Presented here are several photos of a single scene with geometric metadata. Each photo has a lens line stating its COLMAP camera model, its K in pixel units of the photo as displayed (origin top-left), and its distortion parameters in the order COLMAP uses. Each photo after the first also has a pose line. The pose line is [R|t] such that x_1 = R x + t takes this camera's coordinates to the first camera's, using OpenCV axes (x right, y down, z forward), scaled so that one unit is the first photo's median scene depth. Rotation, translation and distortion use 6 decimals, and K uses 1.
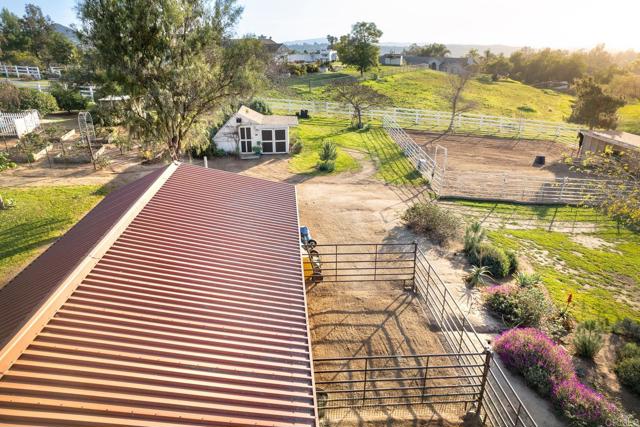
lens RADIAL K [[411.3, 0, 320.6], [0, 411.3, 213.6], [0, 0, 1]] dist [-0.055930, 0.036771]
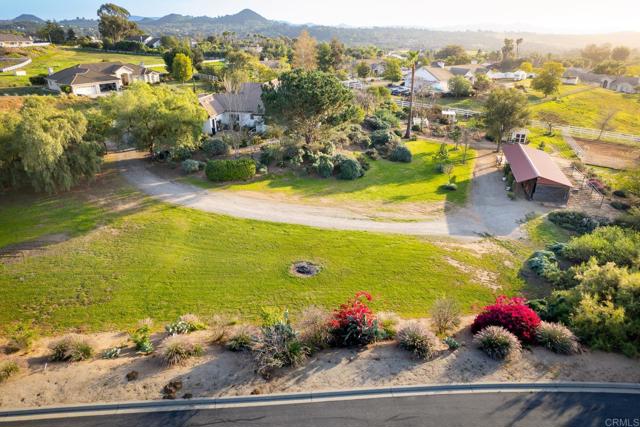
lens RADIAL K [[411.3, 0, 318.5], [0, 411.3, 213.6], [0, 0, 1]] dist [-0.055930, 0.036771]
pose [[0.938687, 0.150031, -0.310415, -0.289691], [-0.138682, 0.988611, 0.058448, 0.221873], [0.315648, -0.011815, 0.948803, -1.271354]]
